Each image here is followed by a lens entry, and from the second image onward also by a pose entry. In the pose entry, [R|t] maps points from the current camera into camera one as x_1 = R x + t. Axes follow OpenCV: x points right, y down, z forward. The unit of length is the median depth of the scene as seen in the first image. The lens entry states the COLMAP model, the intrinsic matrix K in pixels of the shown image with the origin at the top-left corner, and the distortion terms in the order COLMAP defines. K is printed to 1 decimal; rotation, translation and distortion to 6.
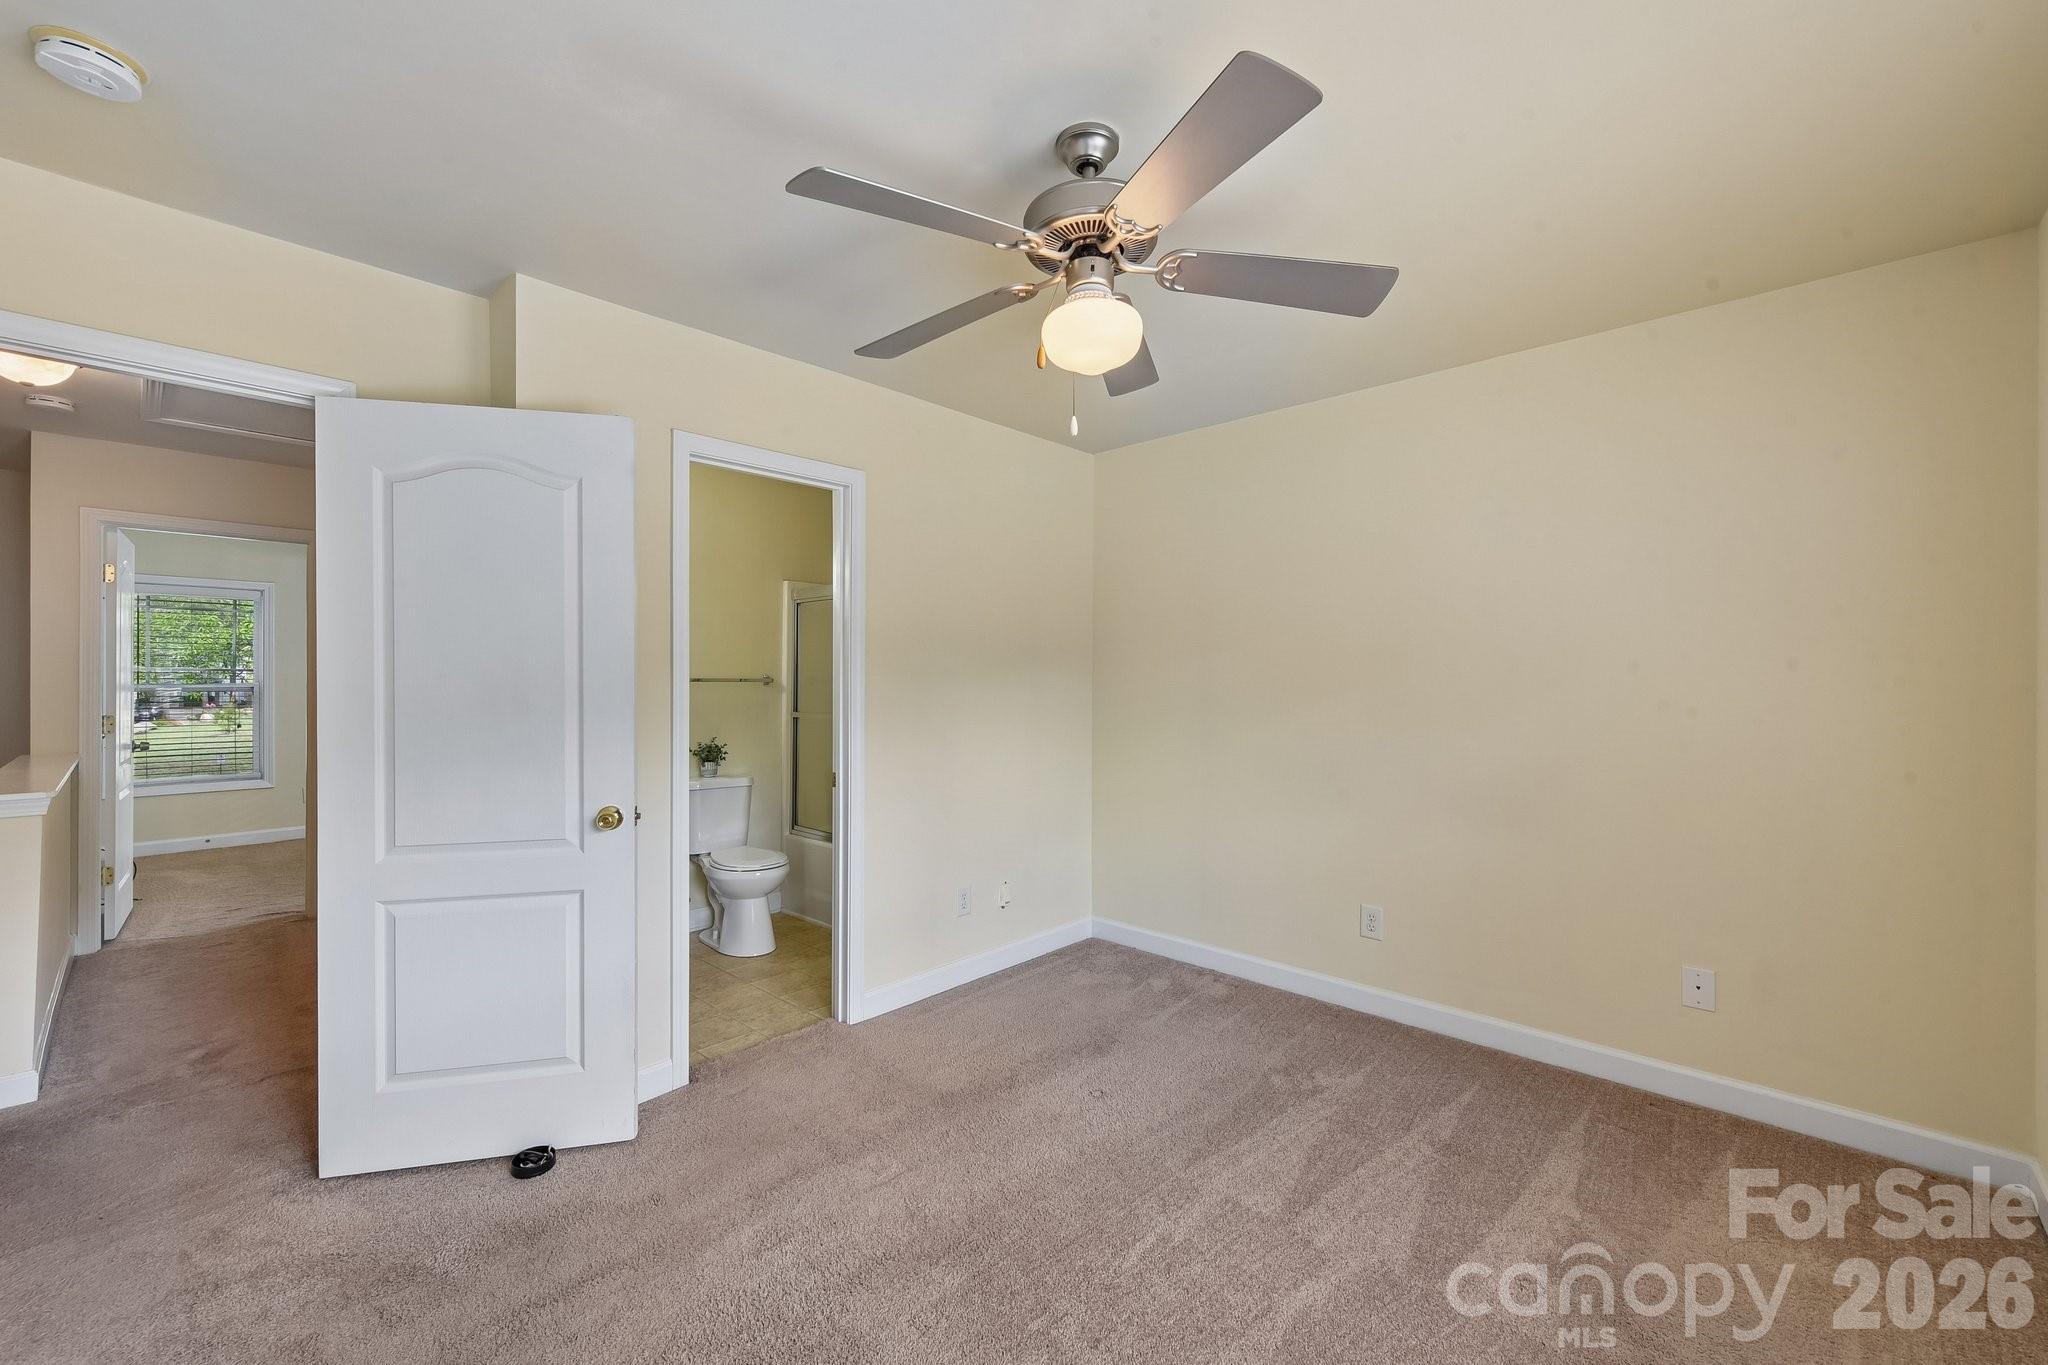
lens RADIAL K [[831.4, 0, 1024.0], [0, 831.4, 682.5], [0, 0, 1]] dist [0.002561, -0.000104]
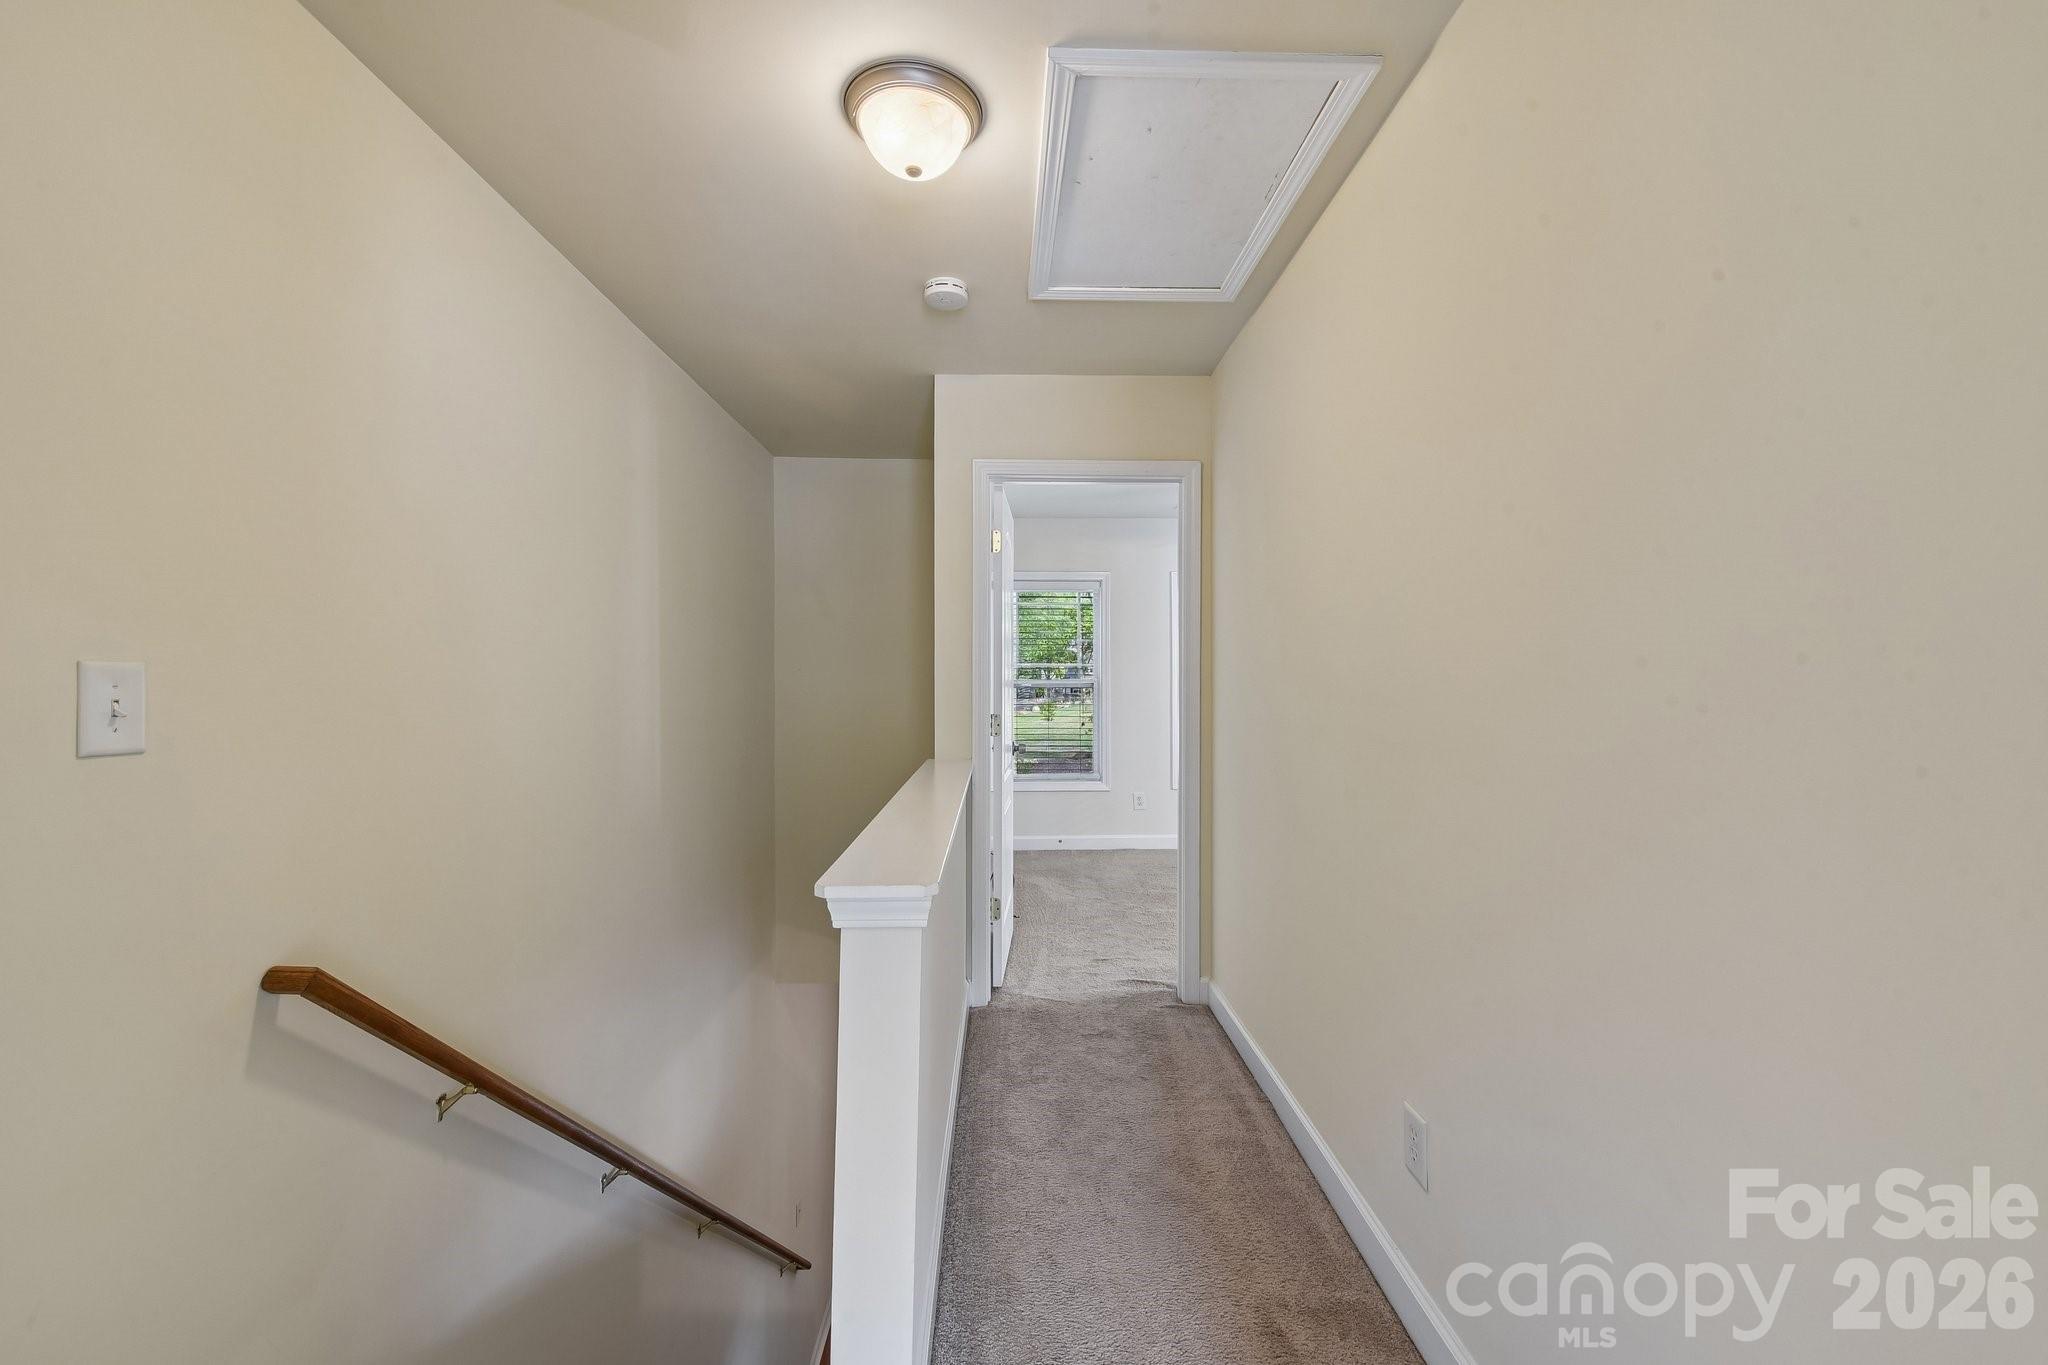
lens RADIAL K [[831.4, 0, 1024.0], [0, 831.4, 682.5], [0, 0, 1]] dist [0.002561, -0.000104]
pose [[0.705532, -0.001925, -0.708676, -0.494439], [0.001417, 0.999998, -0.001305, 0.008906], [0.708677, -0.000084, 0.705533, 0.438424]]
